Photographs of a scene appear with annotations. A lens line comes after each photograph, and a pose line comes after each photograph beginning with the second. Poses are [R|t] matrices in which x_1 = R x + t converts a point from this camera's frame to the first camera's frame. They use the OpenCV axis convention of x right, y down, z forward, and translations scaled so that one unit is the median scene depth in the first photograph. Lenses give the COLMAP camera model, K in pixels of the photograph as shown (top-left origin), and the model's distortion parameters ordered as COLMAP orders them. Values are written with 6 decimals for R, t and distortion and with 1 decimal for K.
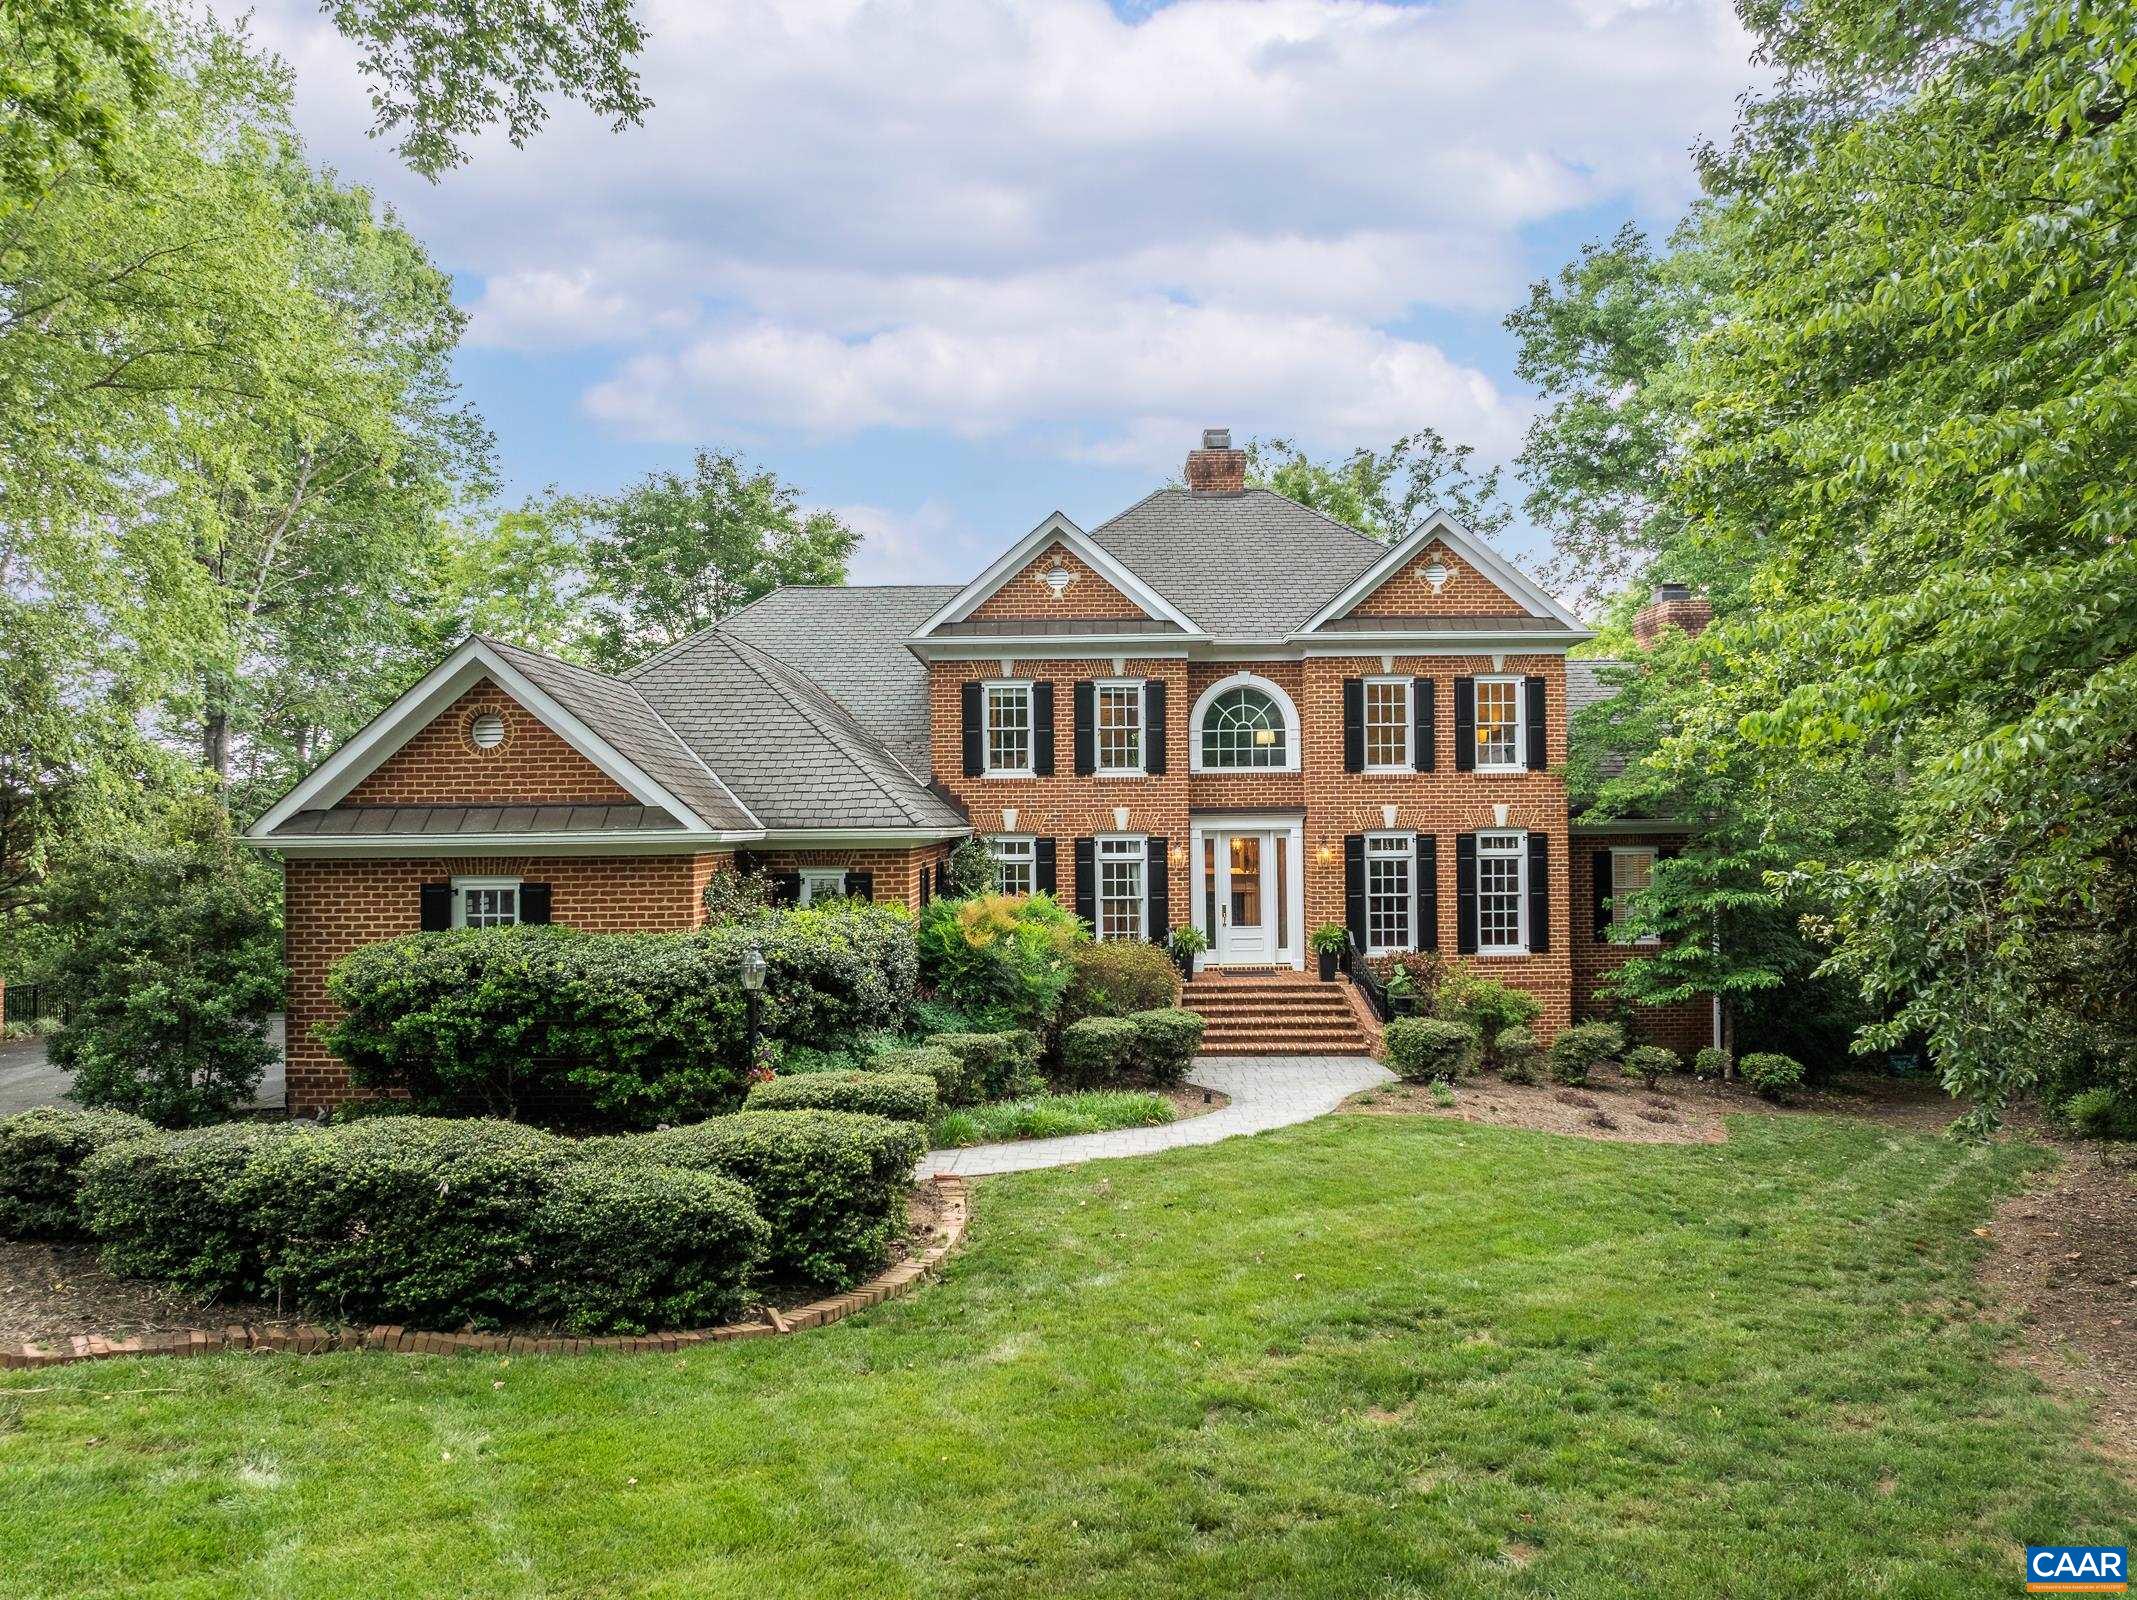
lens RADIAL K [[1515.1, 0, 1072.0], [0, 1515.1, 801.0], [0, 0, 1]] dist [-0.034914, -0.015786]
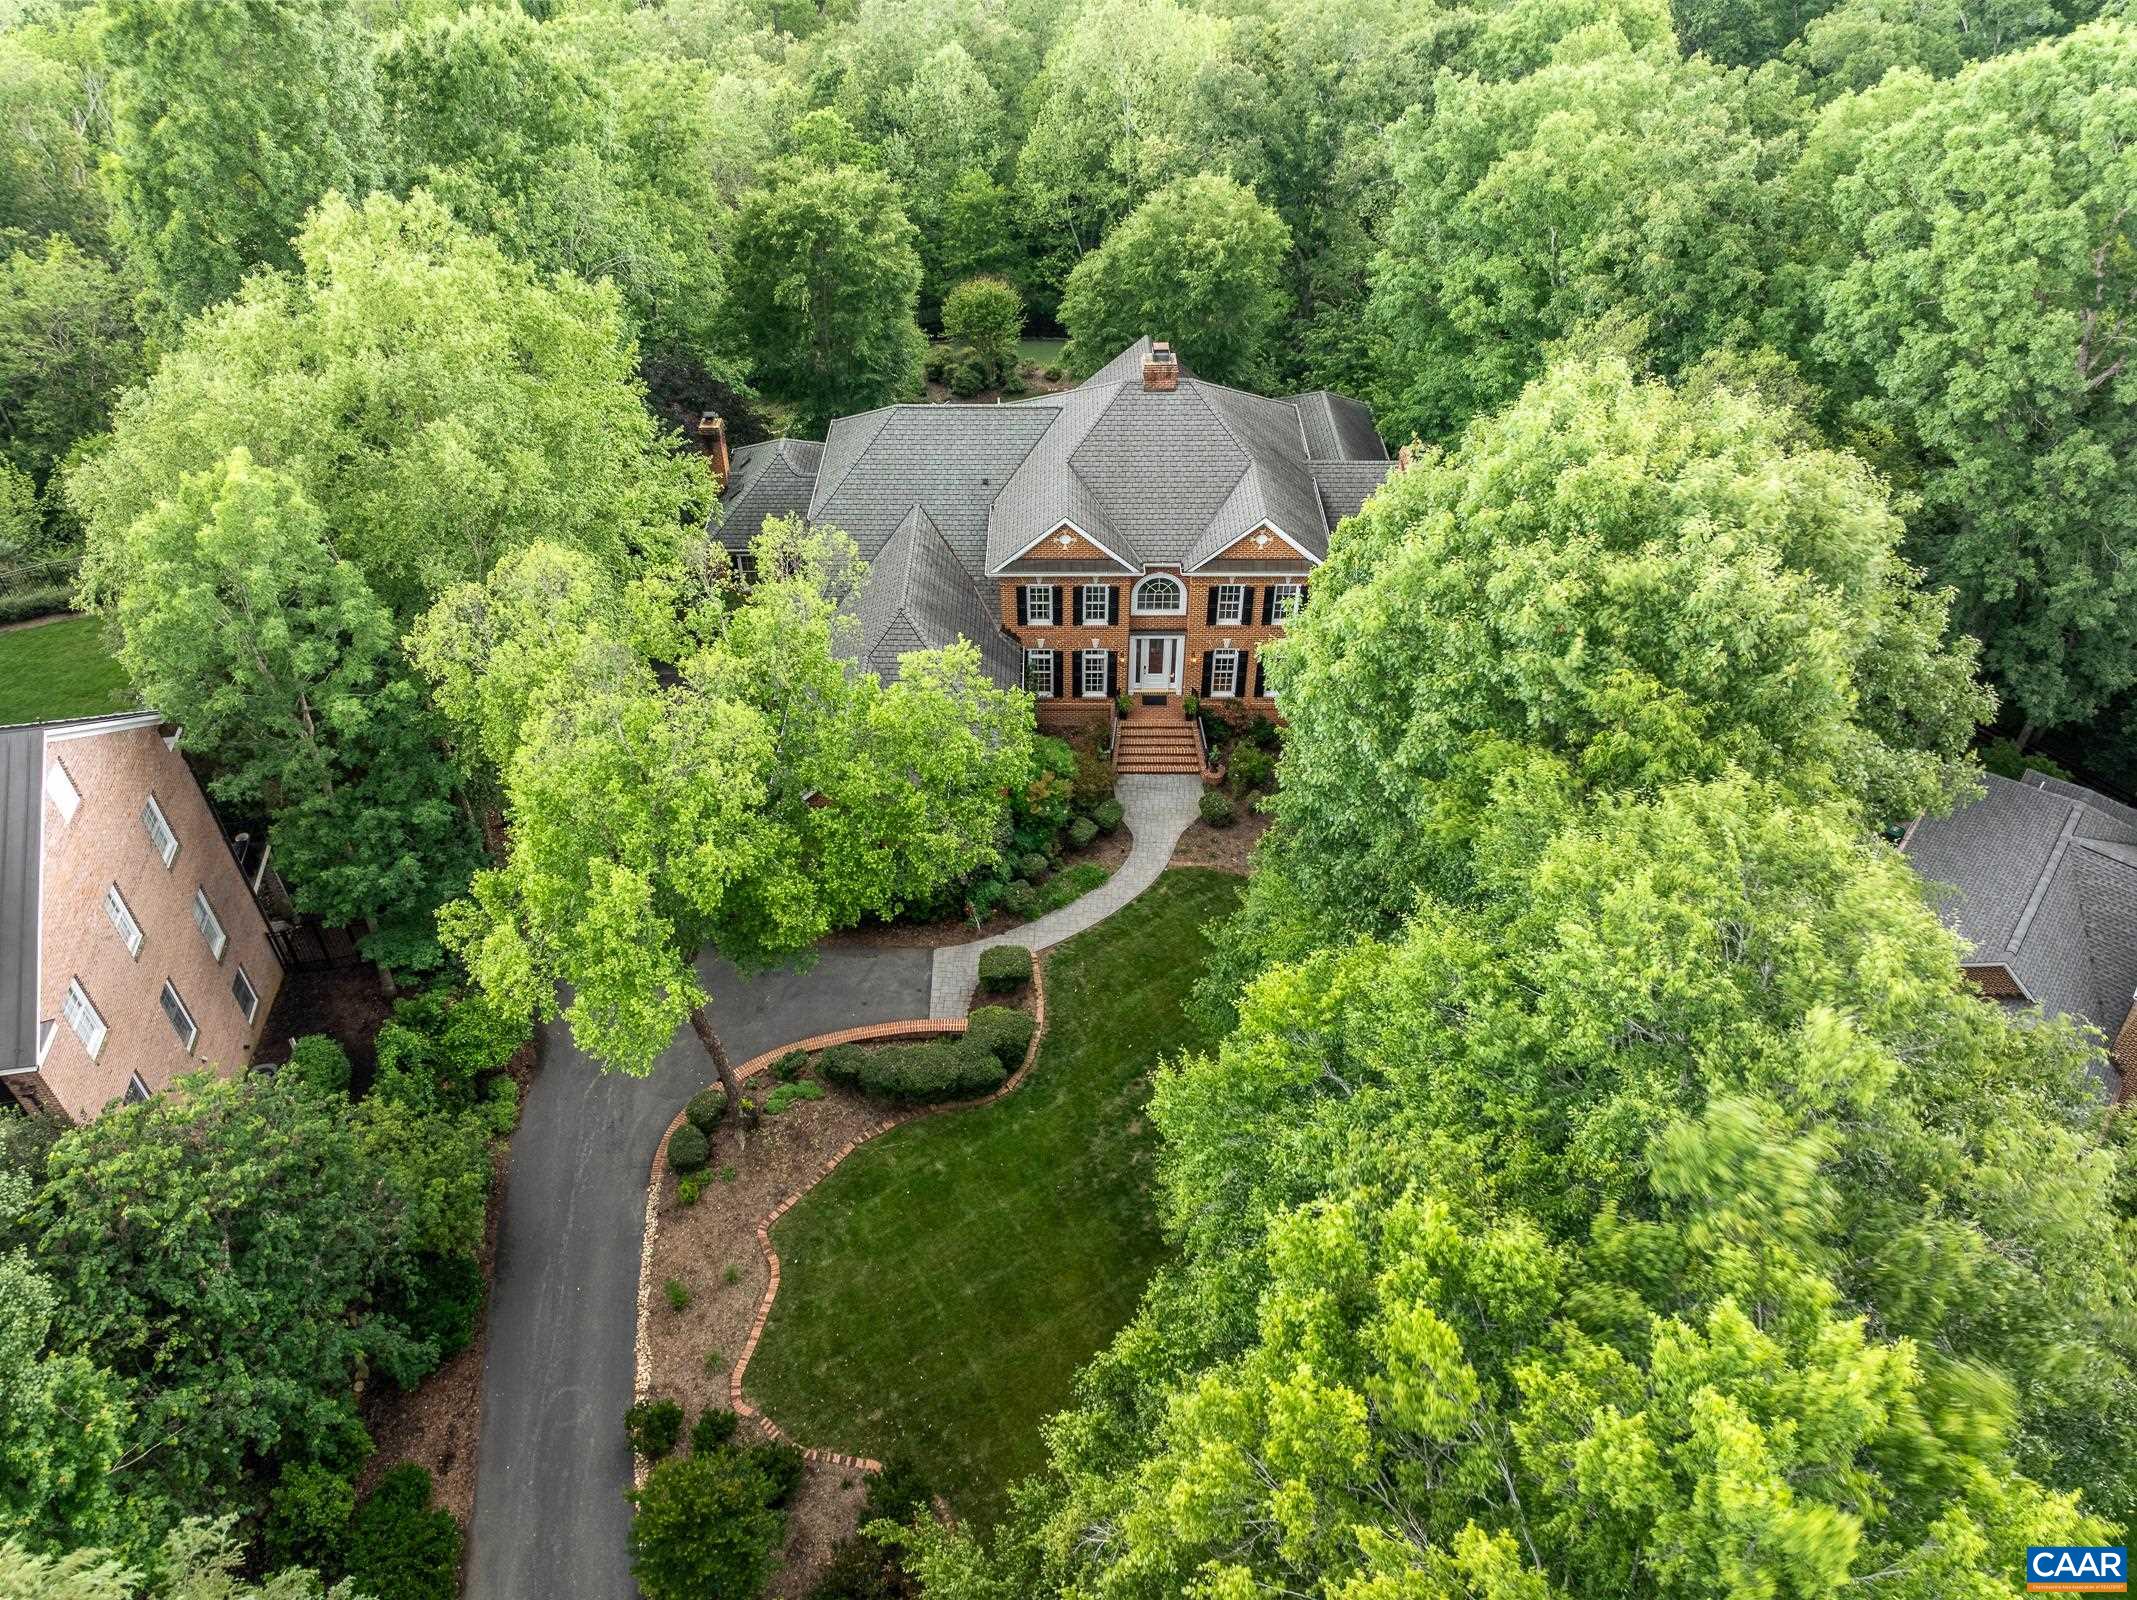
lens RADIAL K [[1515.1, 0, 1067.0], [0, 1515.1, 797.0], [0, 0, 1]] dist [-0.034914, -0.015786]
pose [[0.999949, 0.004840, 0.008811, -0.022758], [-0.009498, 0.741970, 0.670365, -1.207288], [-0.003293, -0.670415, 0.741979, -0.657994]]
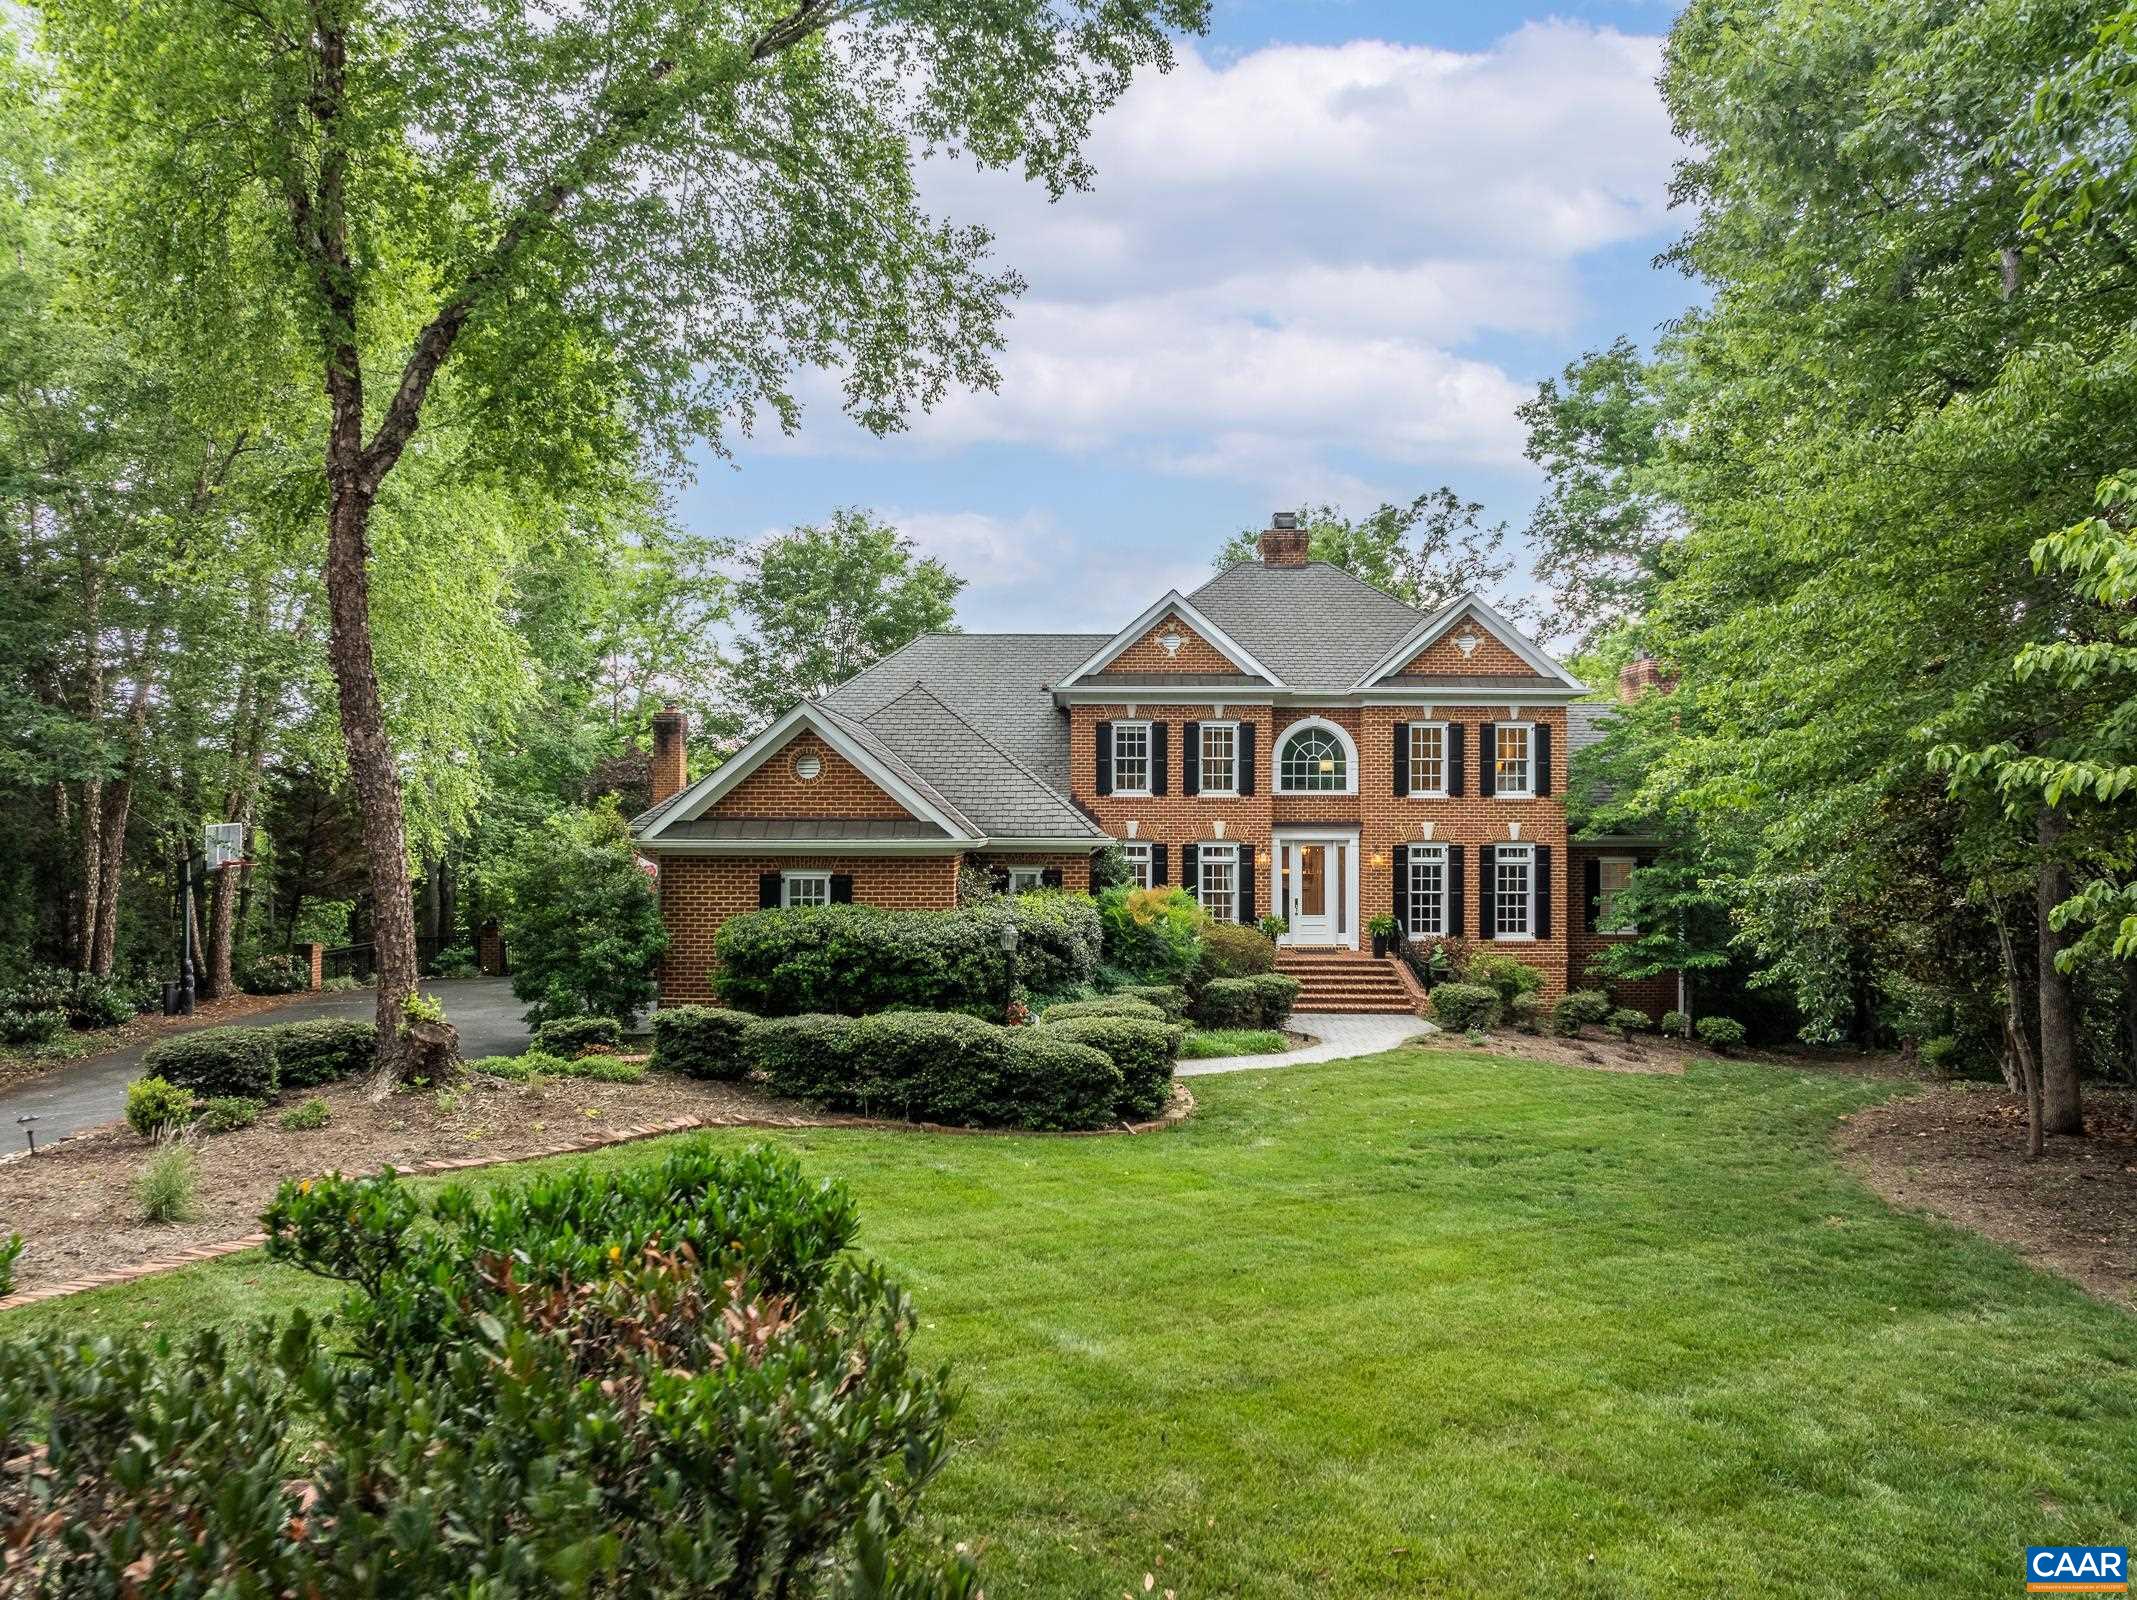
lens RADIAL K [[1515.1, 0, 1063.4], [0, 1515.1, 797.8], [0, 0, 1]] dist [-0.034914, -0.015786]
pose [[0.999882, 0.014570, 0.004844, -0.106119], [-0.014576, 0.999893, 0.001208, -0.015073], [-0.004826, -0.001278, 0.999988, -0.280998]]
